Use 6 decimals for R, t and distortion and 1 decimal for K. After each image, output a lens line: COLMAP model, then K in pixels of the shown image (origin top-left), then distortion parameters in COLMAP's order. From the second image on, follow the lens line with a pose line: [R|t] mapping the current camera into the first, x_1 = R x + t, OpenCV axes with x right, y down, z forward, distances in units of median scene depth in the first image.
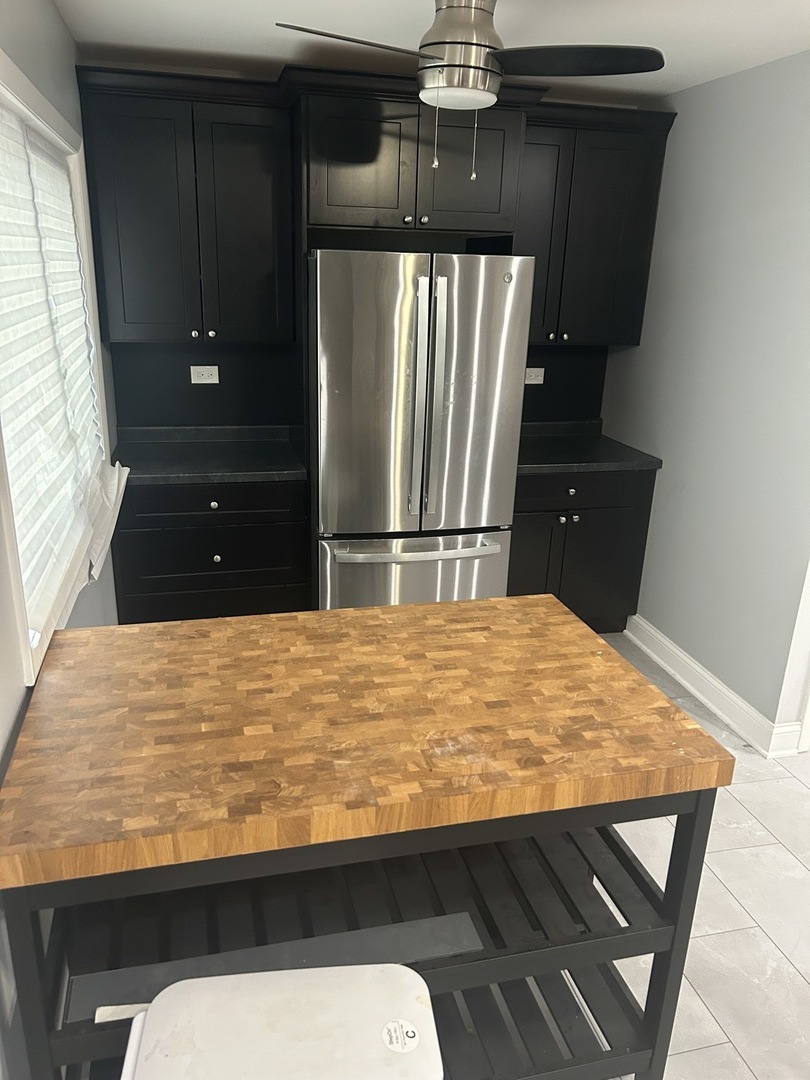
lens RADIAL K [[816.1, 0, 404.8], [0, 816.1, 541.7], [0, 0, 1]] dist [0.042058, -0.048640]
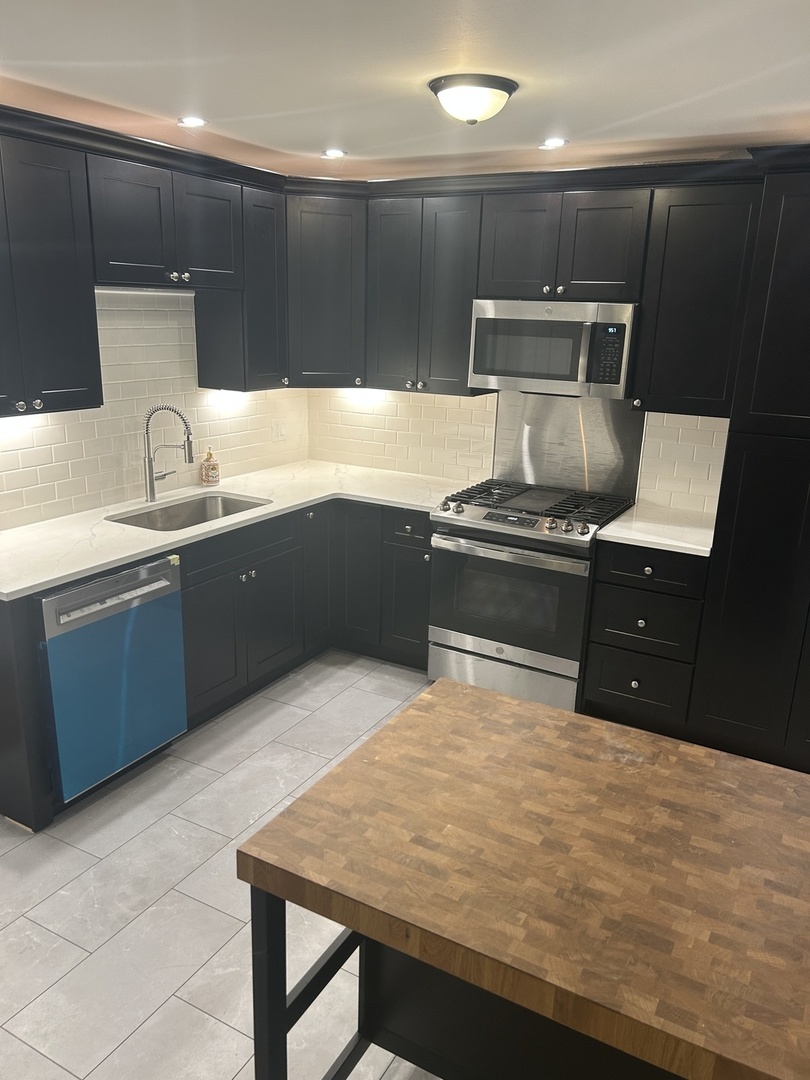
lens RADIAL K [[816.1, 0, 404.4], [0, 816.1, 549.3], [0, 0, 1]] dist [0.042058, -0.048640]
pose [[-0.724322, -0.246586, 0.643858, -0.338763], [0.168262, 0.842397, 0.511913, -0.556976], [-0.668615, 0.479126, -0.568676, 1.508323]]
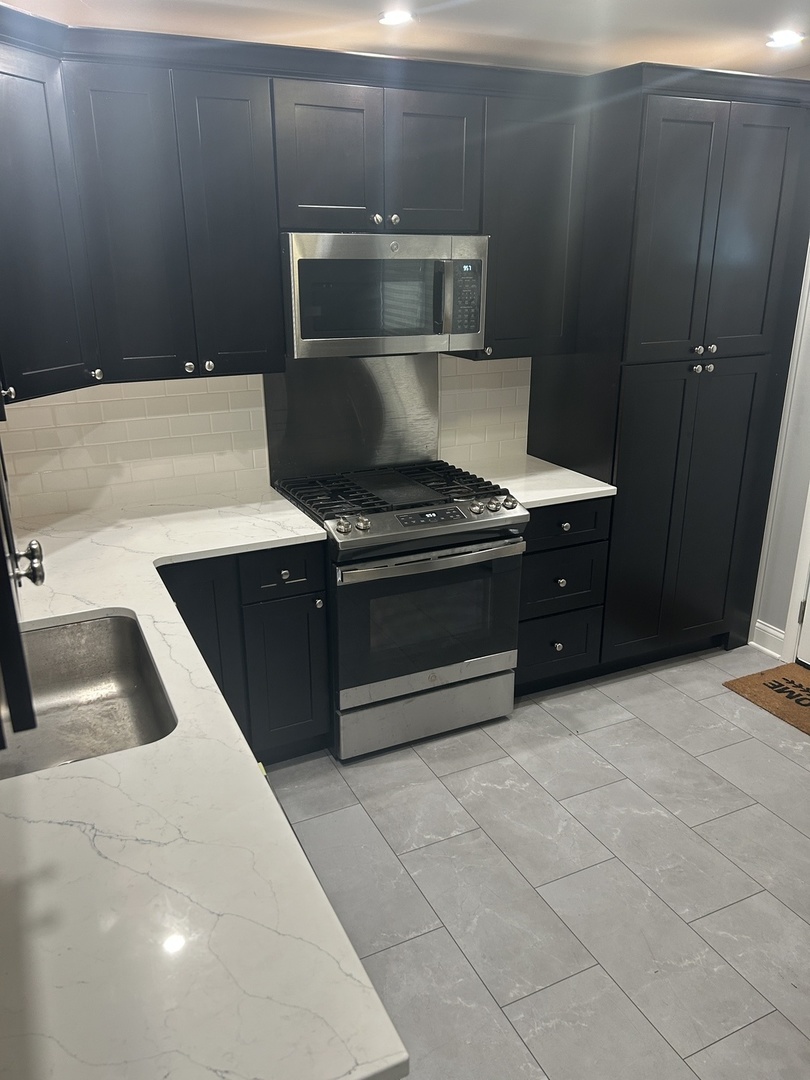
lens RADIAL K [[816.1, 0, 402.2], [0, 816.1, 547.9], [0, 0, 1]] dist [0.042058, -0.048640]
pose [[-0.978709, 0.040364, -0.201246, 0.448133], [-0.090802, 0.794167, 0.600878, -0.498598], [0.184076, 0.606358, -0.773593, 1.455696]]
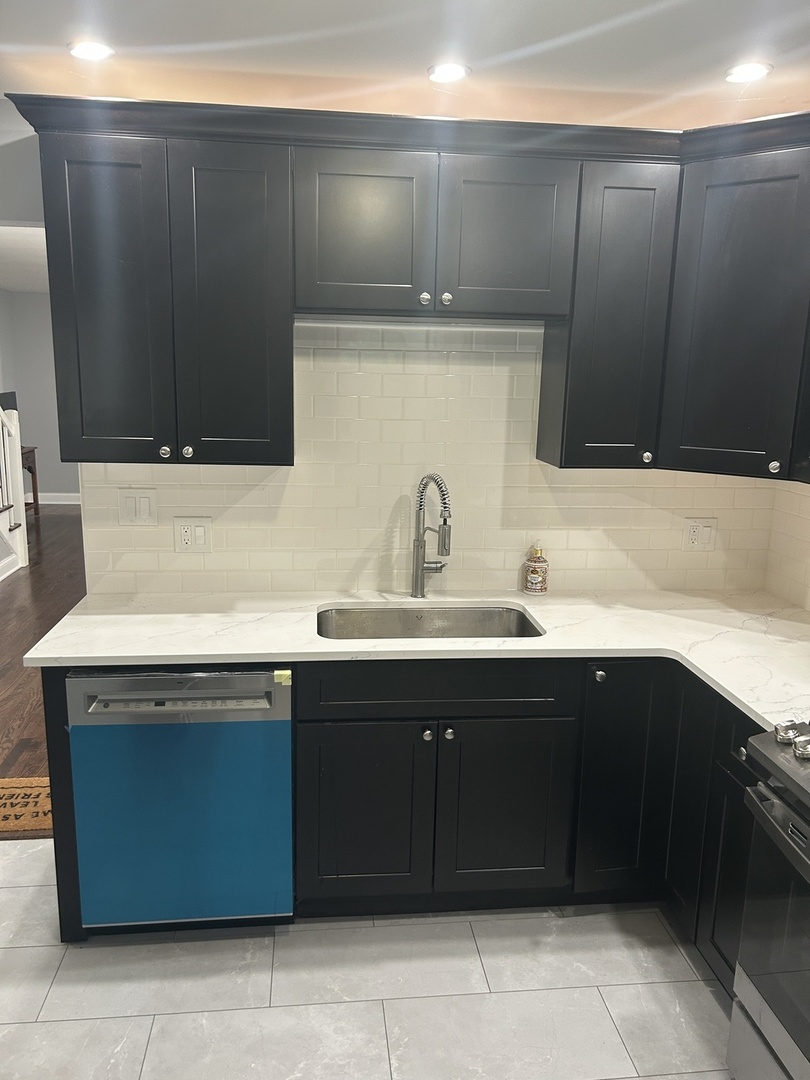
lens RADIAL K [[816.1, 0, 400.3], [0, 816.1, 542.5], [0, 0, 1]] dist [0.042058, -0.048640]
pose [[0.141725, -0.233934, 0.961868, -0.162065], [0.298855, 0.936448, 0.183717, -0.316624], [-0.943716, 0.261421, 0.202630, 0.913937]]
